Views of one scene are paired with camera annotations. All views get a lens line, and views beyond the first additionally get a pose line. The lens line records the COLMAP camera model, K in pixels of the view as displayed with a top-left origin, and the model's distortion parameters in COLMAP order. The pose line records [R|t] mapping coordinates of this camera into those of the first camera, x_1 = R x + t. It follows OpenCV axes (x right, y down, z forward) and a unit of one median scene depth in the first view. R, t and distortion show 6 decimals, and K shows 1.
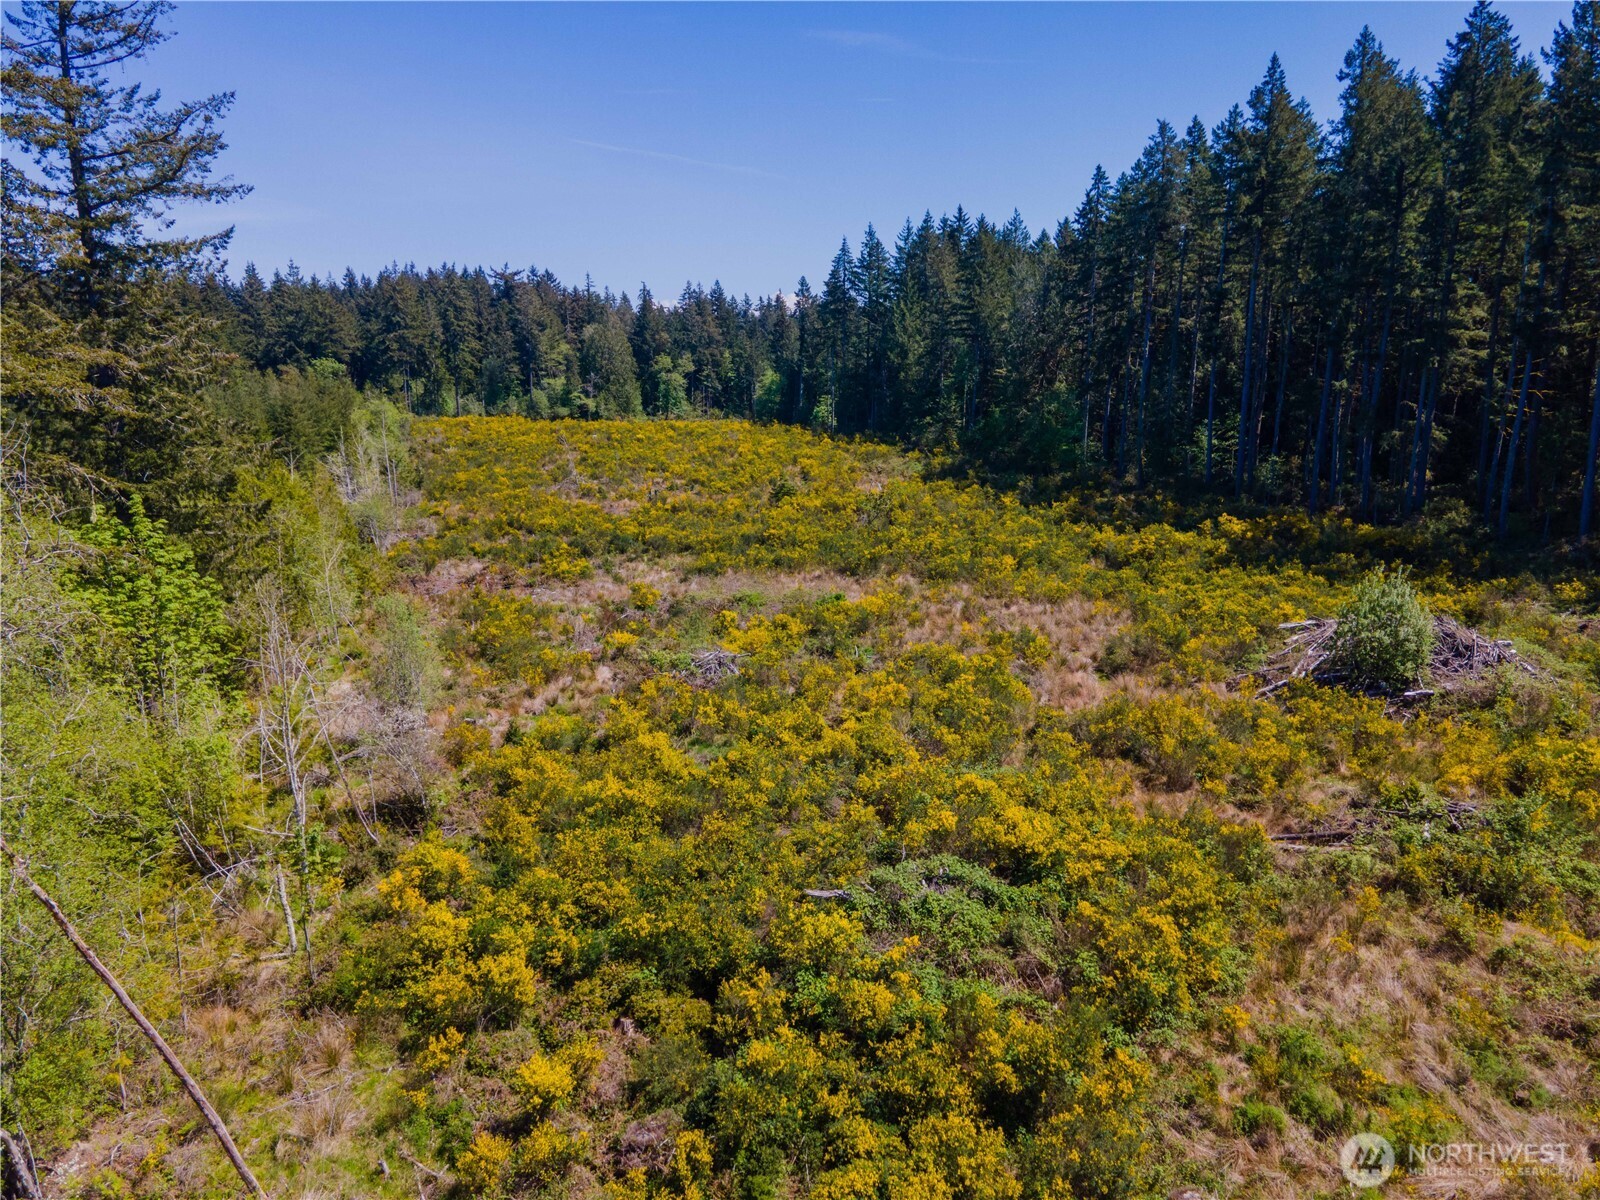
lens RADIAL K [[1136.7, 0, 796.2], [0, 1136.7, 597.7], [0, 0, 1]] dist [0.041106, 0.000635]
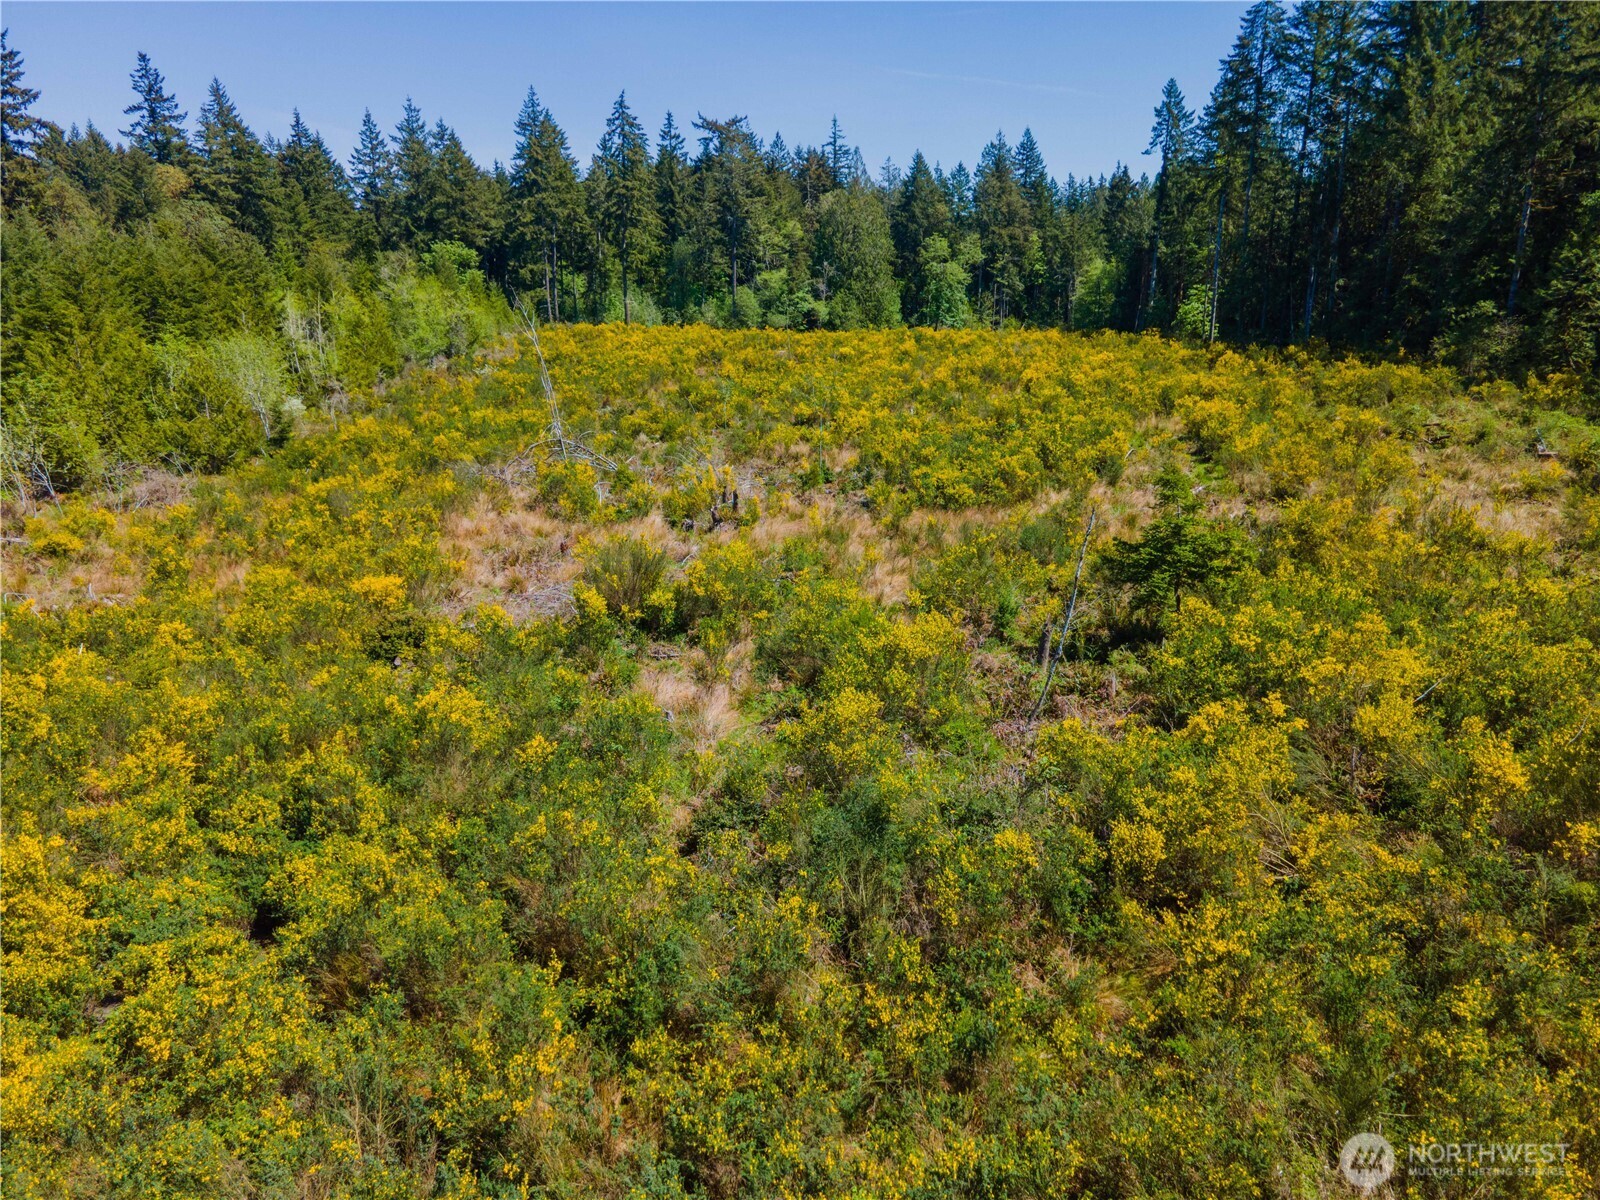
lens RADIAL K [[1136.7, 0, 804.3], [0, 1136.7, 595.7], [0, 0, 1]] dist [0.041106, 0.000635]
pose [[0.965757, 0.060154, -0.252380, -0.010436], [-0.046201, 0.997077, 0.060859, -0.041997], [0.255303, -0.047115, 0.965712, 0.339489]]
